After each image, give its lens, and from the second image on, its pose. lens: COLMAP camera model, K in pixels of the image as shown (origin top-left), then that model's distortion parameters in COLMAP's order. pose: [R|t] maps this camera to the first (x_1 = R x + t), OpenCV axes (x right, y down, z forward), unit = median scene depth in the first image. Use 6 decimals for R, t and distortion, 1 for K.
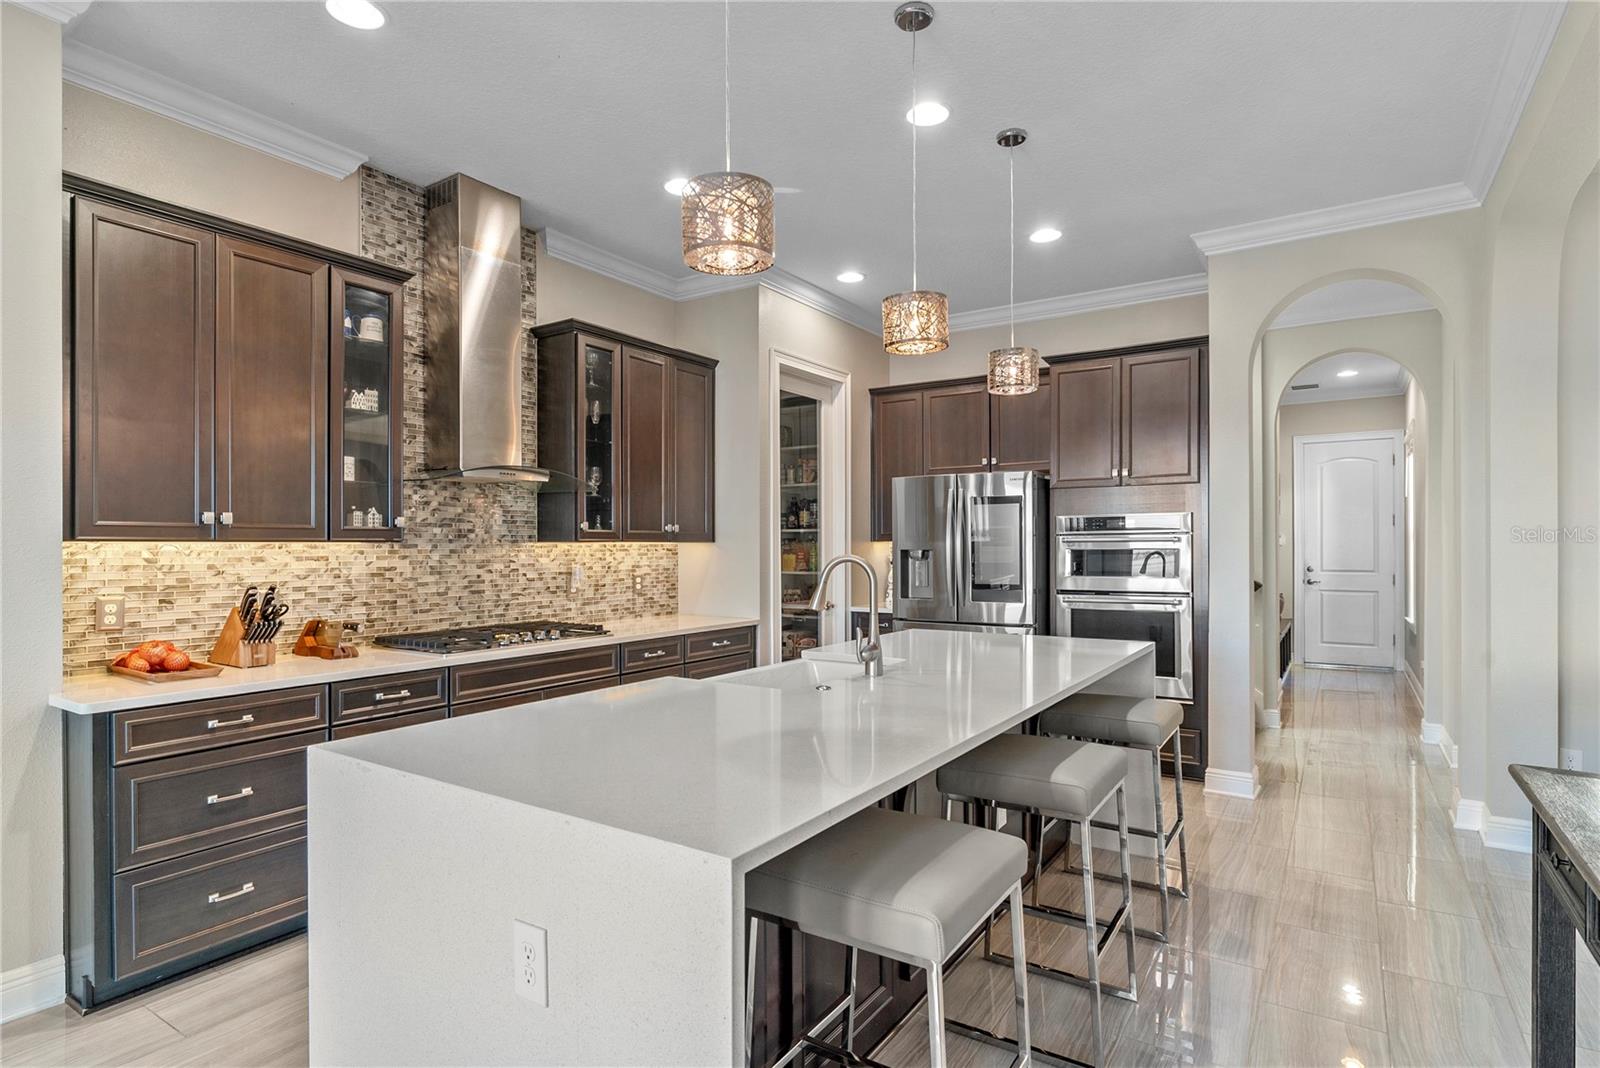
lens RADIAL K [[832.6, 0, 799.7], [0, 832.6, 540.6], [0, 0, 1]] dist [-0.003414, 0.003997]
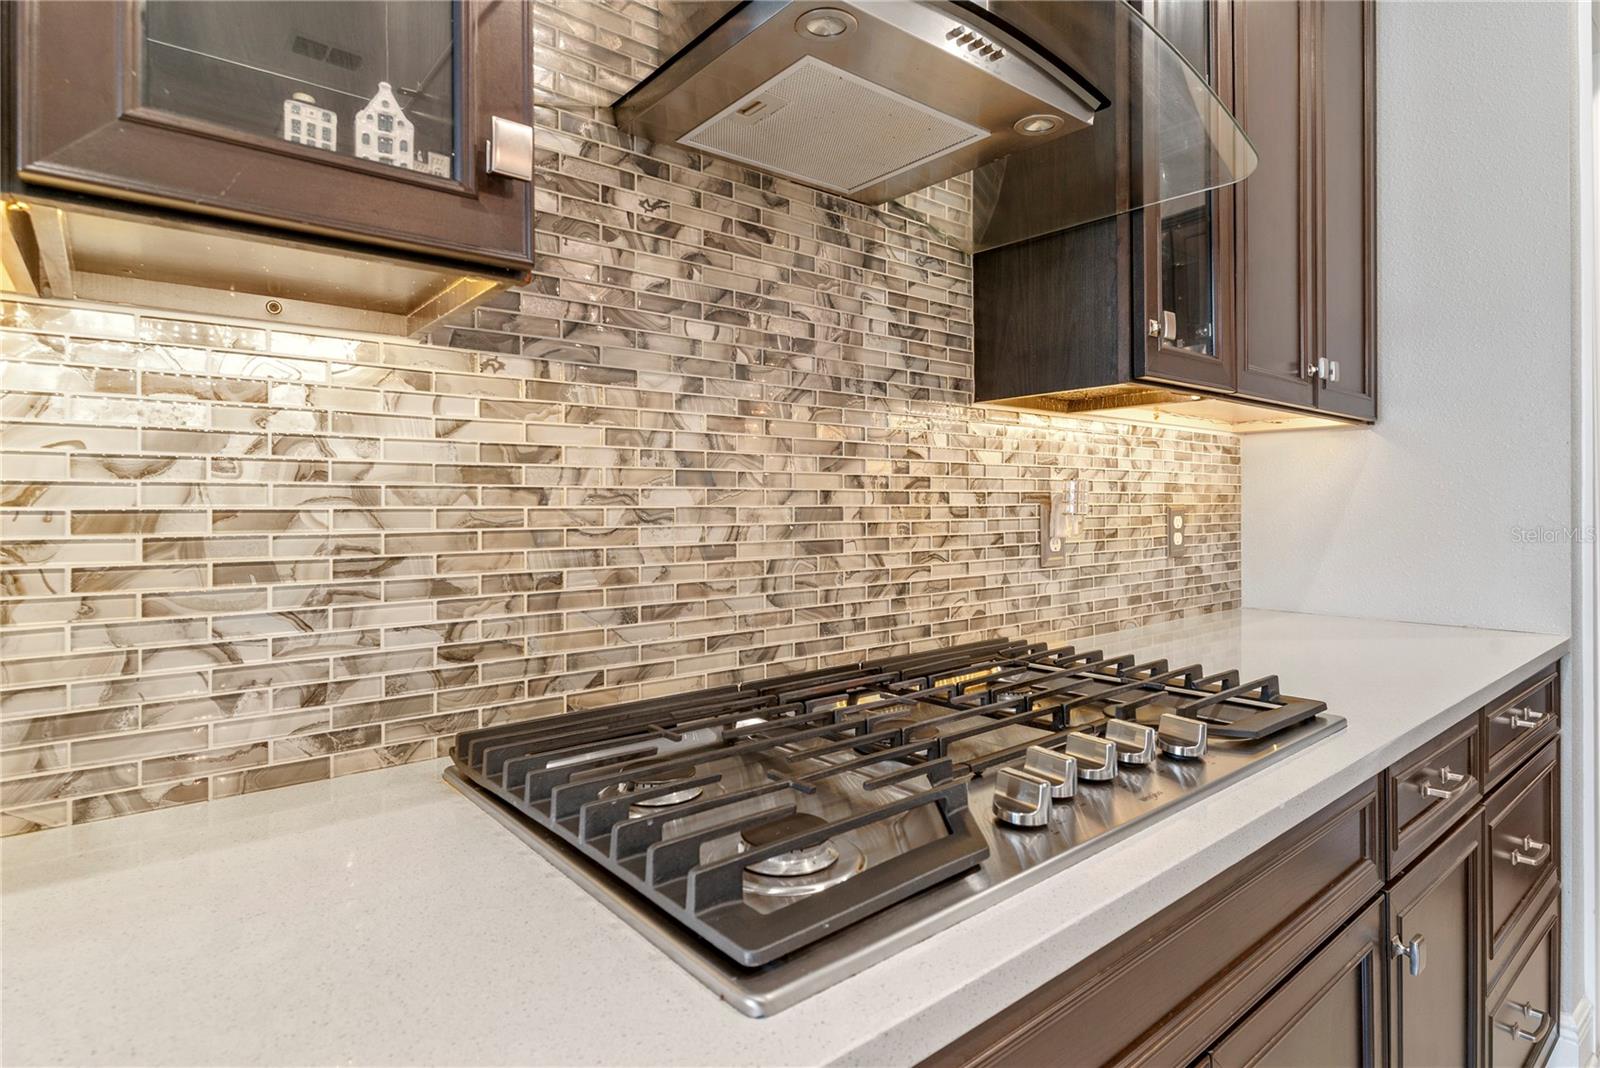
lens RADIAL K [[832.6, 0, 786.5], [0, 832.6, 504.3], [0, 0, 1]] dist [-0.003414, 0.003997]
pose [[0.952832, -0.002071, -0.303490, -0.308333], [0.003871, 0.999978, 0.005332, 0.044689], [0.303473, -0.006255, 0.952820, 0.707500]]
